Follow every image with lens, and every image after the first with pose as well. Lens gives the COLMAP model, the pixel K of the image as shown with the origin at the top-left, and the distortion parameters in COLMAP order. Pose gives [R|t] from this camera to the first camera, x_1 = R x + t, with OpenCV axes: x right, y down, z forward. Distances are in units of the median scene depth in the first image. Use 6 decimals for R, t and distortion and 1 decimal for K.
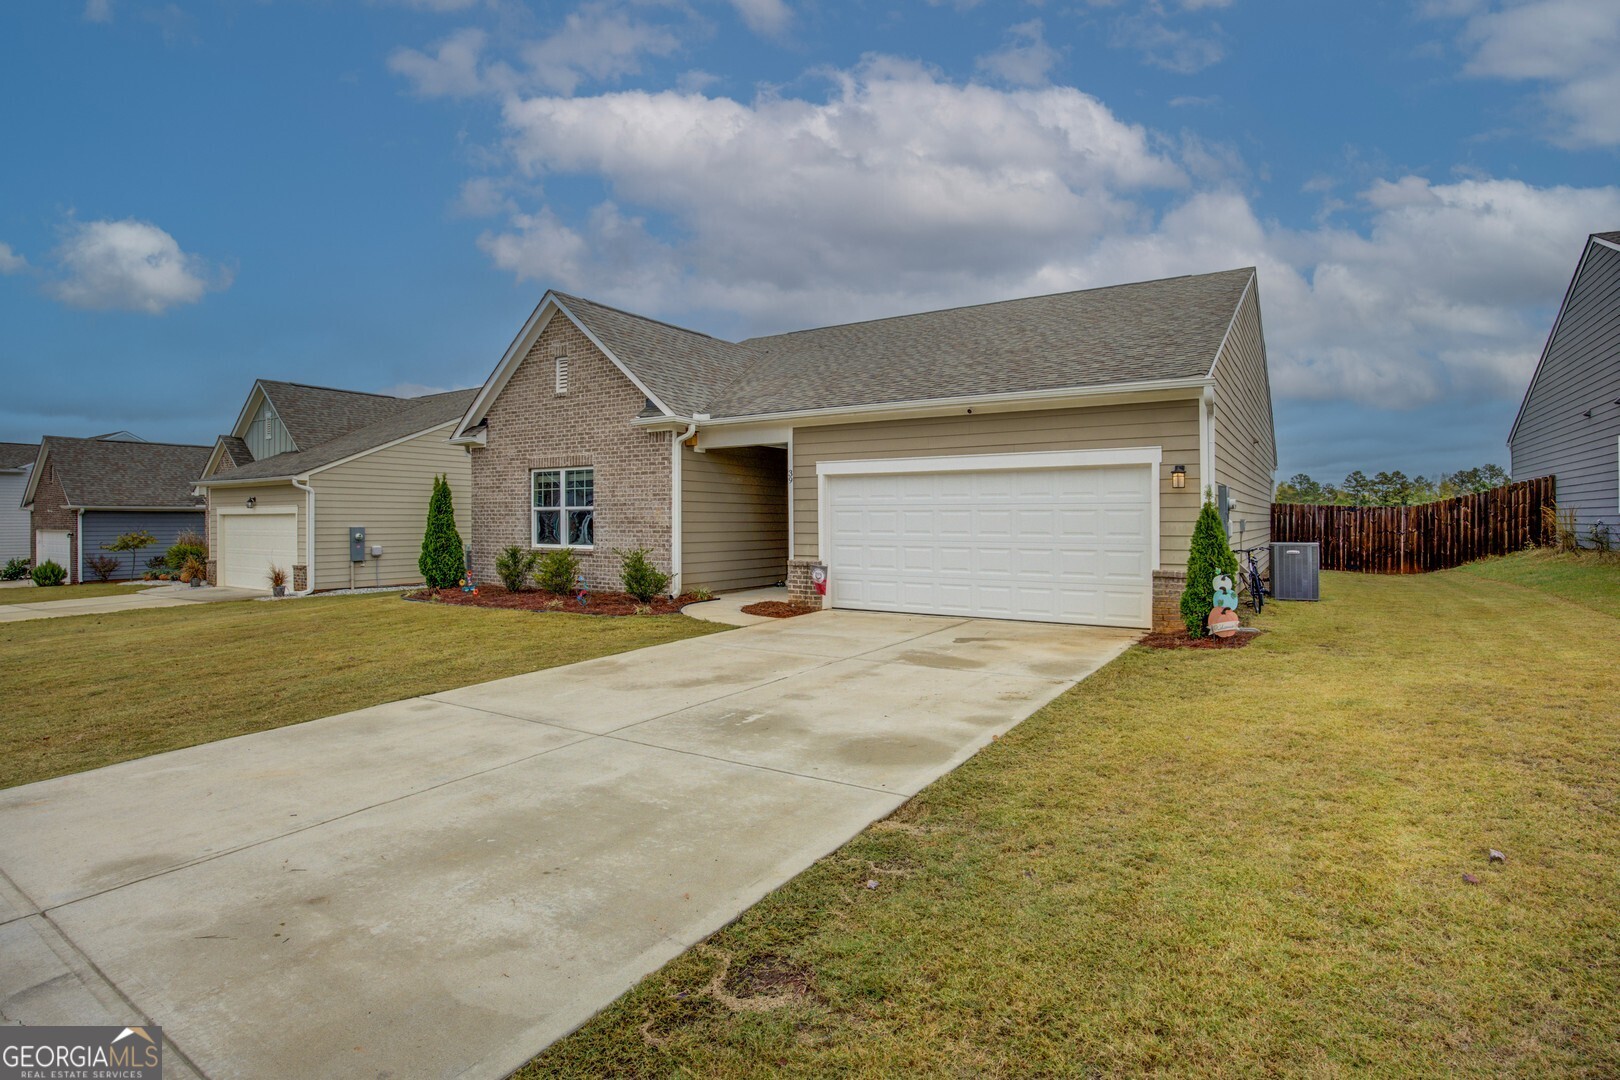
lens RADIAL K [[798.0, 0, 810.0], [0, 798.0, 540.0], [0, 0, 1]] dist [-0.032873, 0.000005]
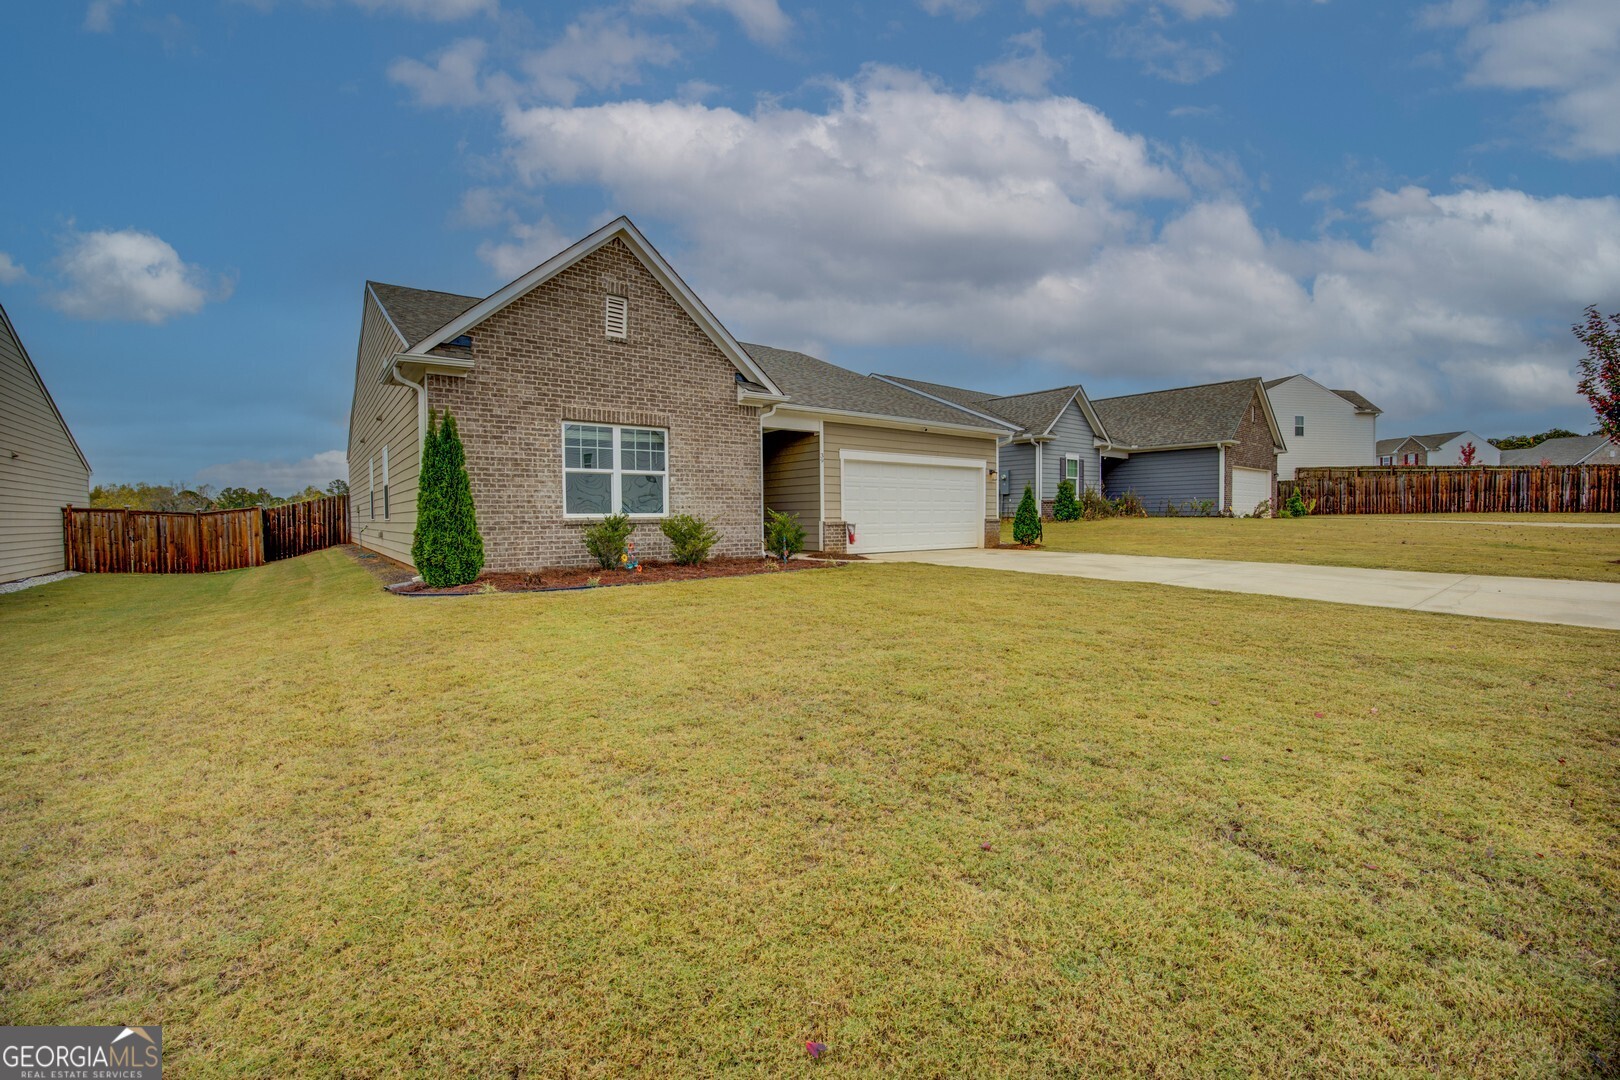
lens RADIAL K [[666.8, 0, 810.0], [0, 666.8, 540.0], [0, 0, 1]] dist [-0.047751, 0.000014]
pose [[0.330447, -0.036805, 0.943107, -0.995213], [0.032610, 0.999088, 0.027564, 0.022980], [-0.943261, 0.021646, 0.331345, 0.609684]]
